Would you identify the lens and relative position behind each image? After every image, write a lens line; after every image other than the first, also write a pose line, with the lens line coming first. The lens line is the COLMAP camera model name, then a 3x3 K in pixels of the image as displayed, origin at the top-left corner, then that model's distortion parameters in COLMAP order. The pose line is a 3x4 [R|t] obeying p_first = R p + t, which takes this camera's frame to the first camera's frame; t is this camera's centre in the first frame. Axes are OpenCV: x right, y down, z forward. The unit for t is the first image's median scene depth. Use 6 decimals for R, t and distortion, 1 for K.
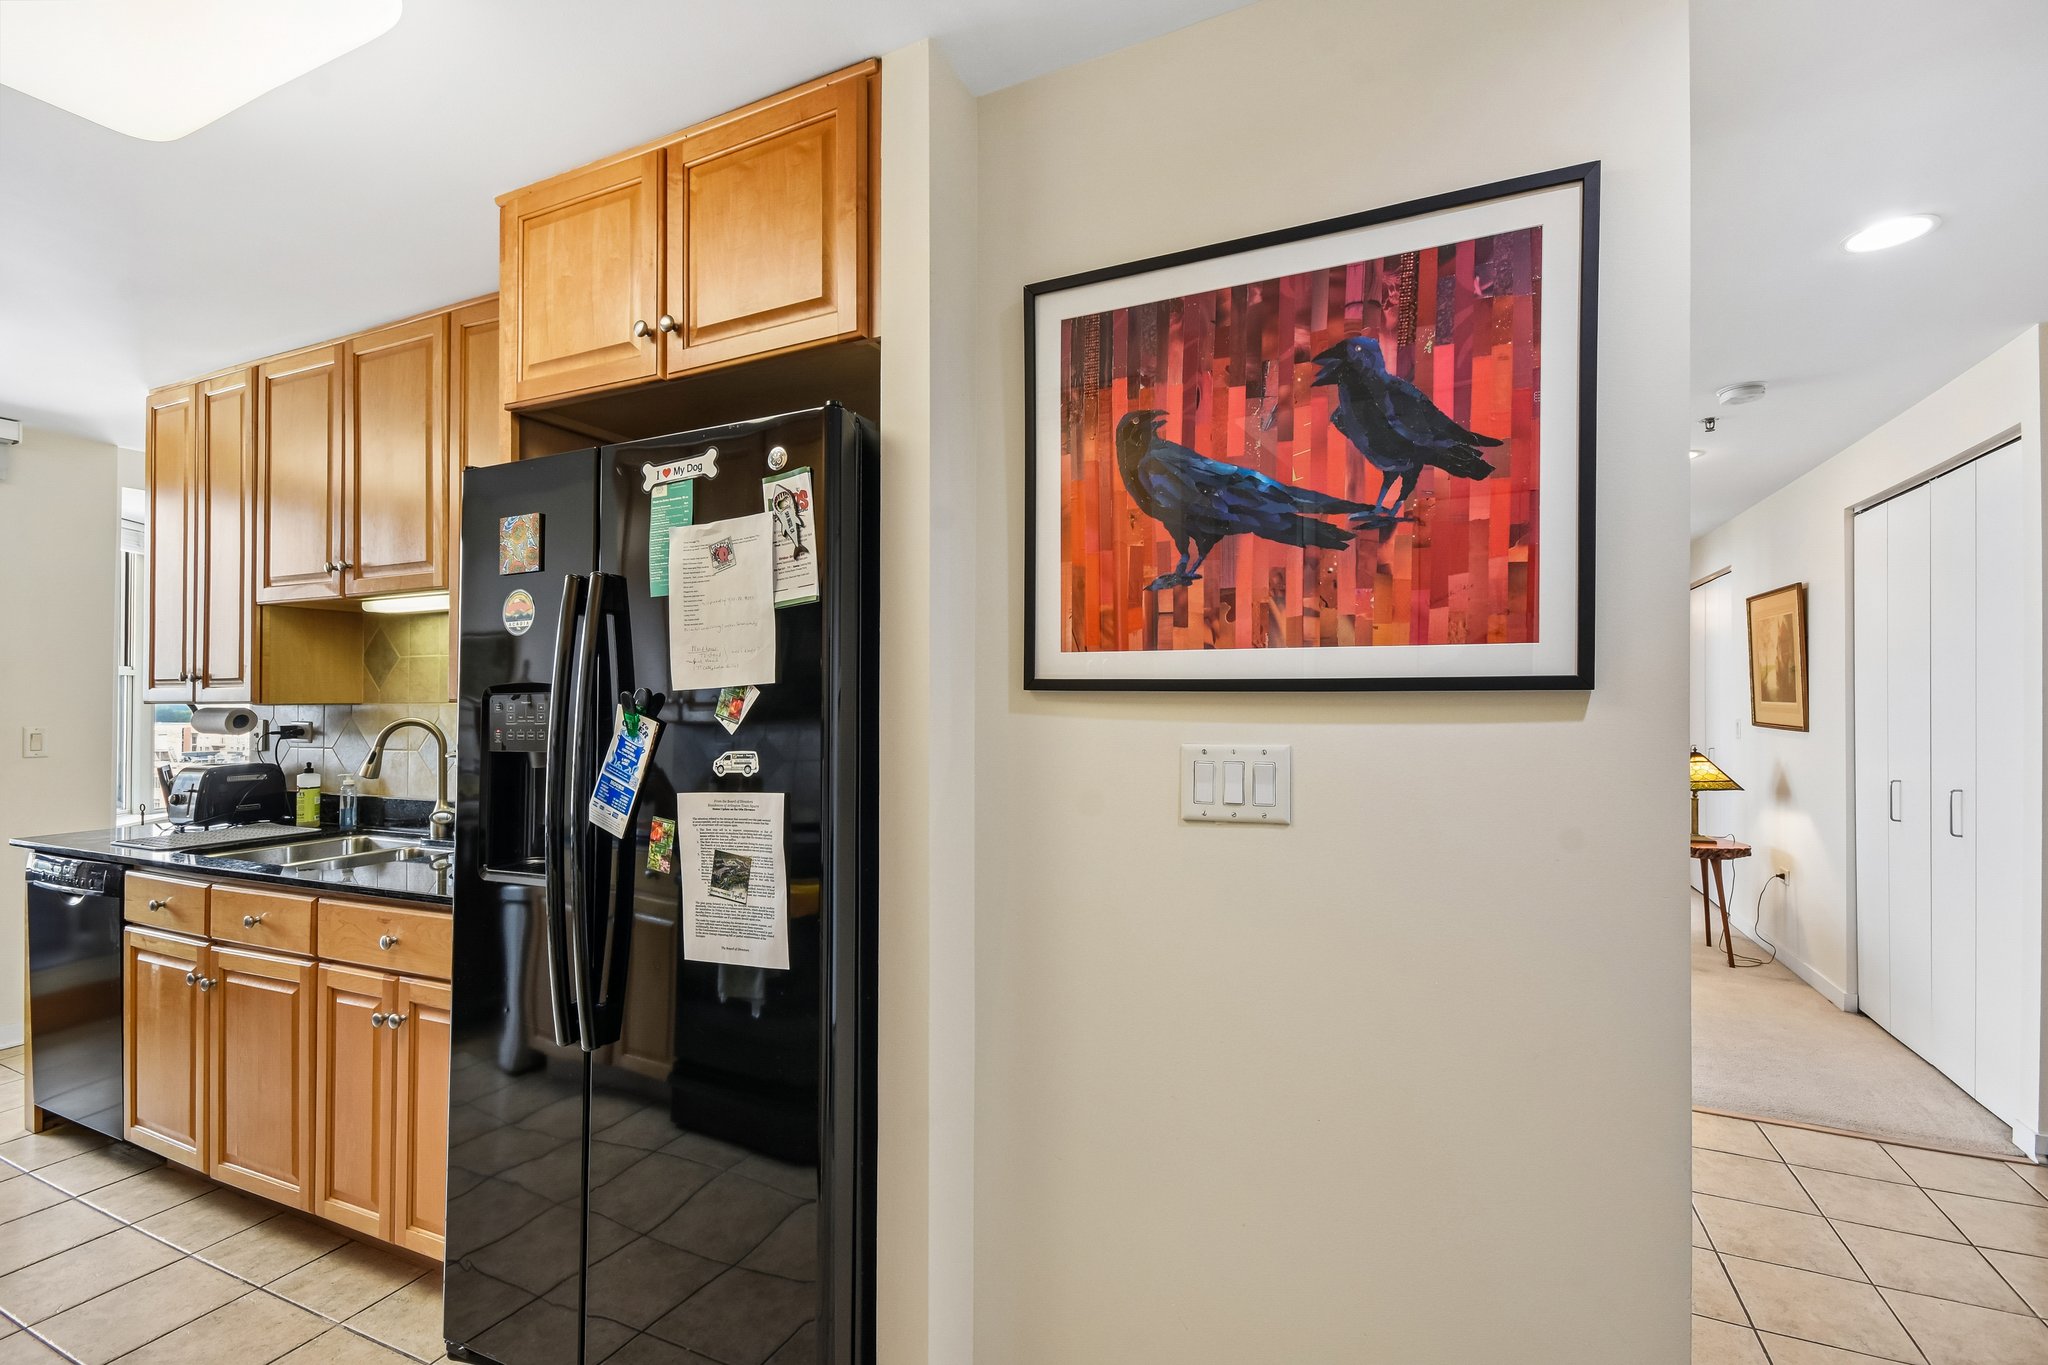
lens RADIAL K [[918.7, 0, 1017.1], [0, 918.7, 692.7], [0, 0, 1]] dist [0.006926, -0.007315]
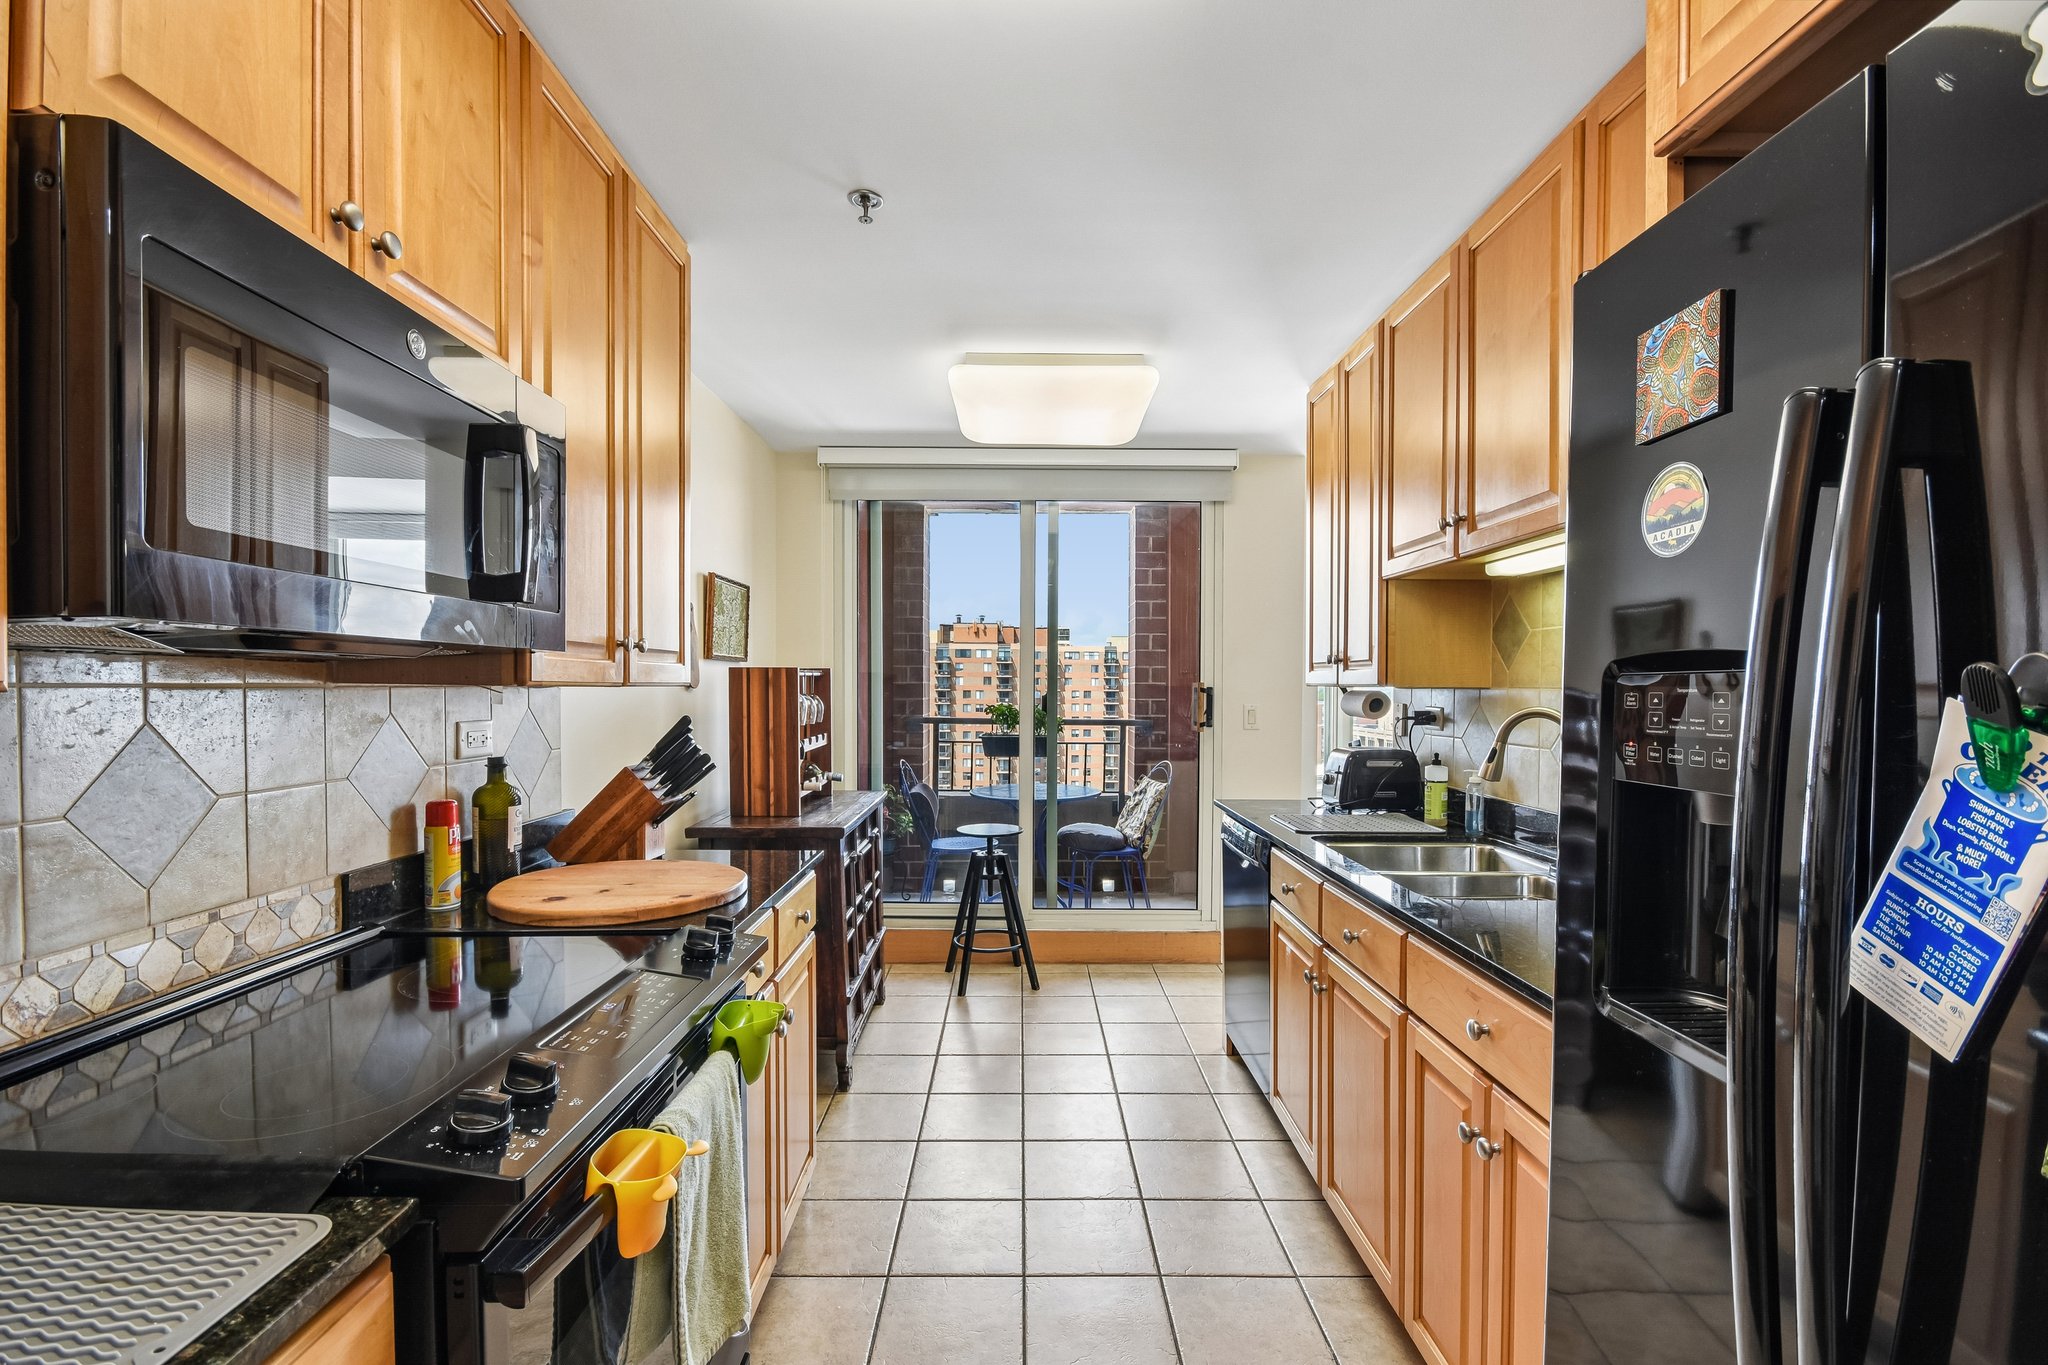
lens RADIAL K [[918.7, 0, 1002.9], [0, 918.7, 690.2], [0, 0, 1]] dist [0.006926, -0.007315]
pose [[0.408180, 0.013020, -0.912809, -0.156428], [0.000468, 0.999895, 0.014471, 0.001945], [0.912901, -0.006334, 0.408131, 0.310983]]
